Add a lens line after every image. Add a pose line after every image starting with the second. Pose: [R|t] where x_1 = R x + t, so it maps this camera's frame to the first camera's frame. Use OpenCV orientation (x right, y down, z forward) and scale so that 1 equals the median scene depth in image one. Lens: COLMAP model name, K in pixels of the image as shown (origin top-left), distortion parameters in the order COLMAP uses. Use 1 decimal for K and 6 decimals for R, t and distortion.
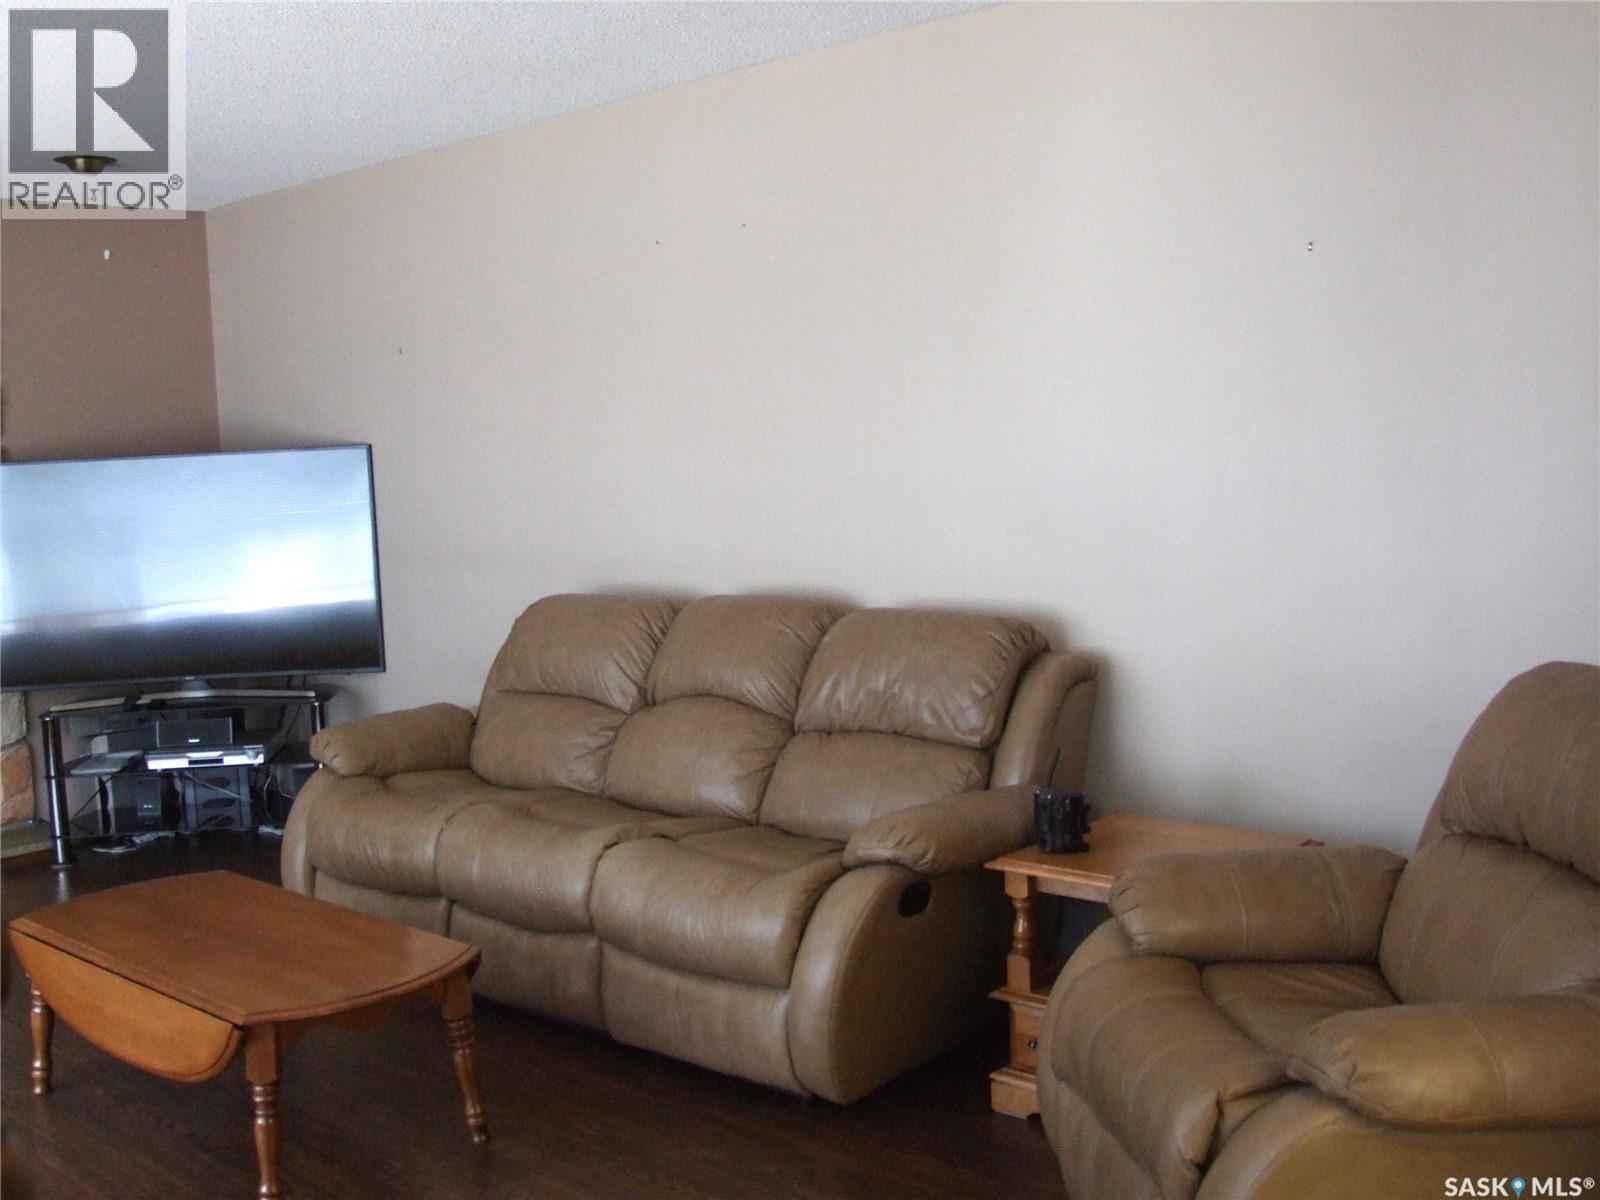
lens RADIAL K [[1665.1, 0, 800.0], [0, 1665.1, 600.0], [0, 0, 1]] dist [-0.081053, 0.005430]
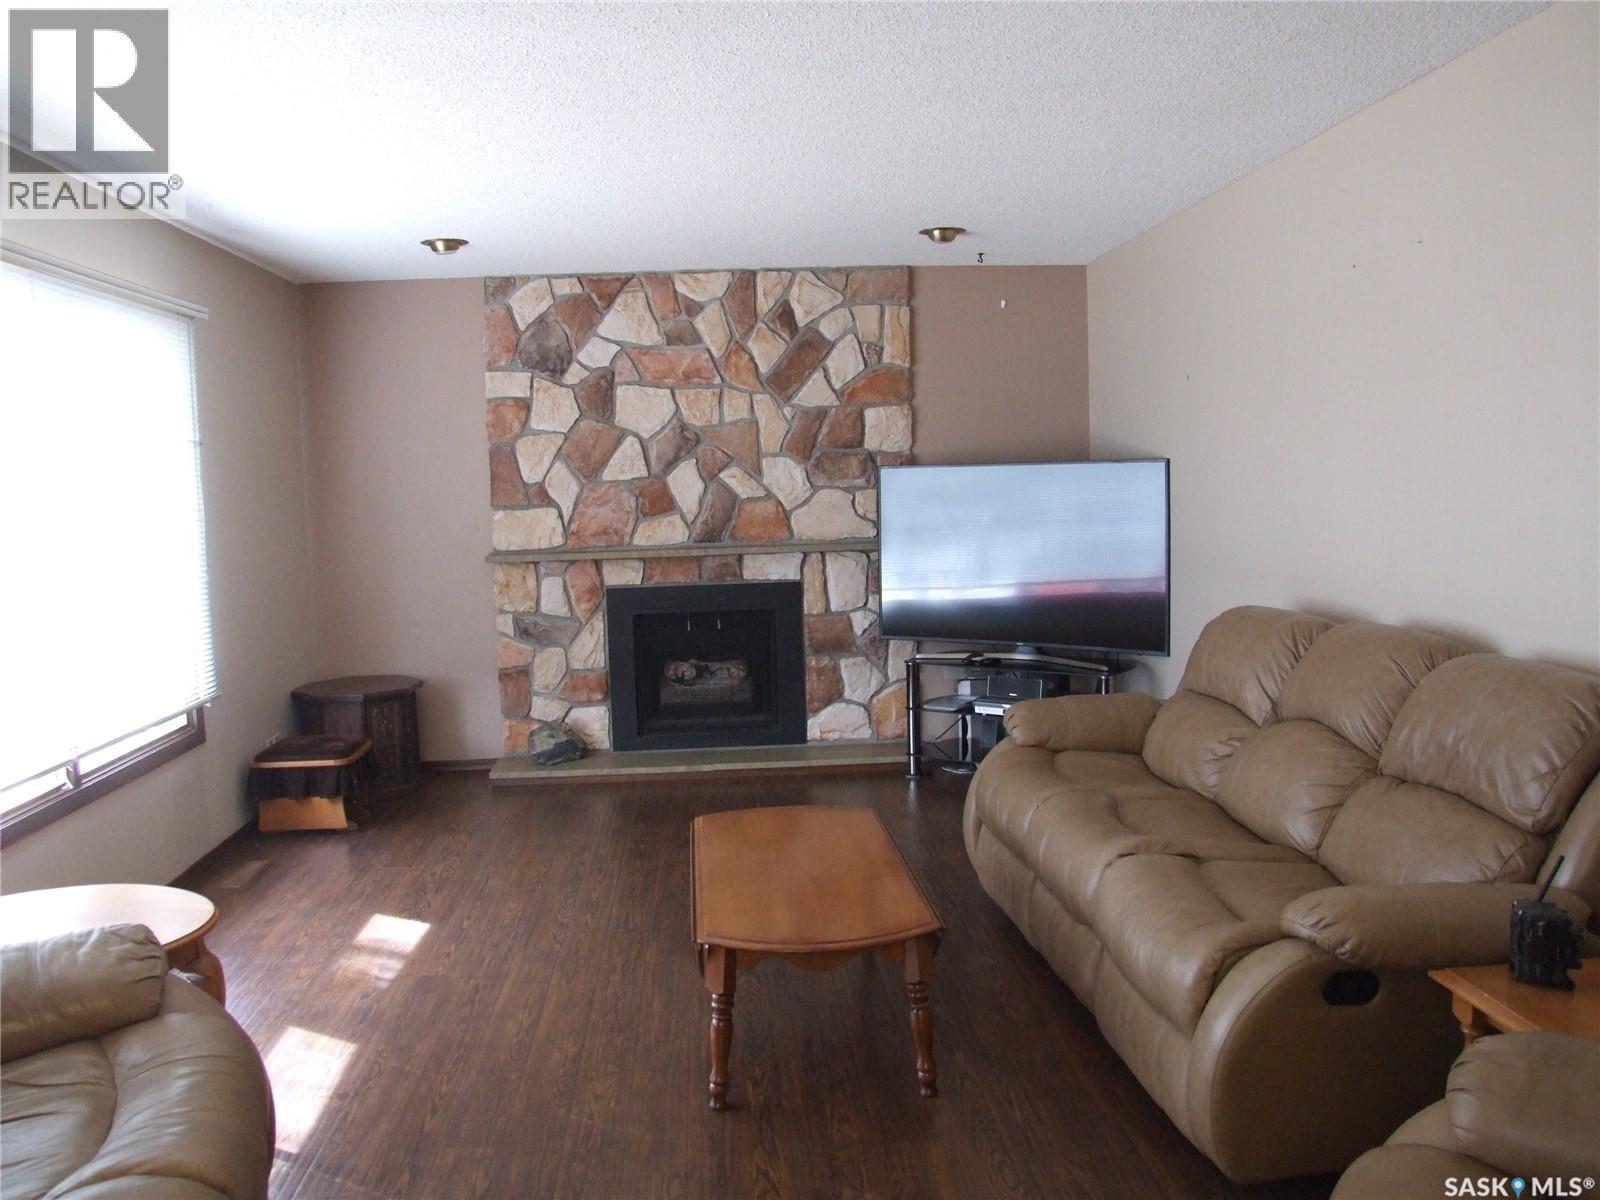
lens RADIAL K [[1309.6, 0, 752.4], [0, 1309.6, 595.7], [0, 0, 1]] dist [-0.142264, 0.125666]
pose [[0.726955, 0.084399, -0.681478, 0.231882], [-0.071741, 0.996322, 0.046863, -0.031672], [0.682927, 0.014823, 0.730336, 0.232452]]
